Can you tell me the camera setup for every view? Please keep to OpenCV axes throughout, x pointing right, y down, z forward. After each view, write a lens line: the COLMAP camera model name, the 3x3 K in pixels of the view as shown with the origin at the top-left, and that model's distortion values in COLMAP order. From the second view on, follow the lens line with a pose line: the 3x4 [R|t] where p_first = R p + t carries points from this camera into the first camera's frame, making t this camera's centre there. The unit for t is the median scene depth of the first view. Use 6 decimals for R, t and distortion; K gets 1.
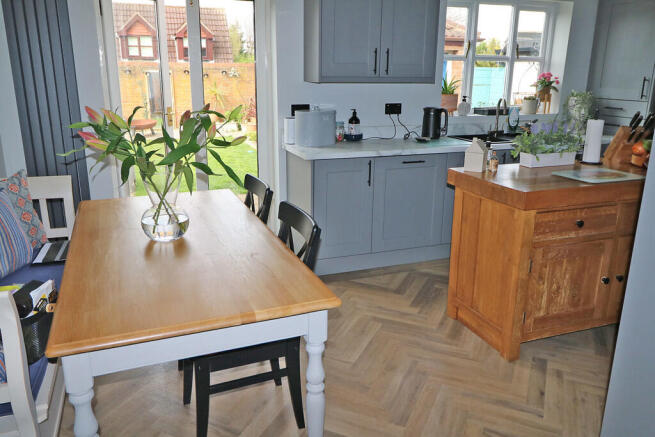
lens RADIAL K [[515.9, 0, 325.5], [0, 515.9, 217.5], [0, 0, 1]] dist [0.013155, 0.000821]
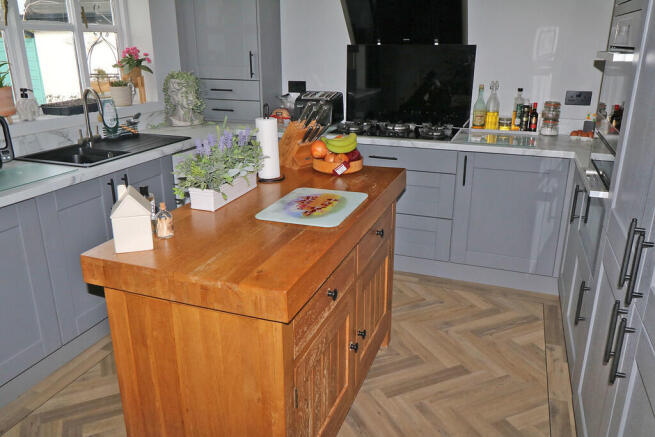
lens RADIAL K [[515.9, 0, 328.6], [0, 515.9, 217.3], [0, 0, 1]] dist [0.013155, 0.000821]
pose [[0.665996, -0.251792, 0.702175, 0.039649], [0.215501, 0.966118, 0.142042, -0.095421], [-0.714149, 0.056720, 0.697692, 0.315663]]
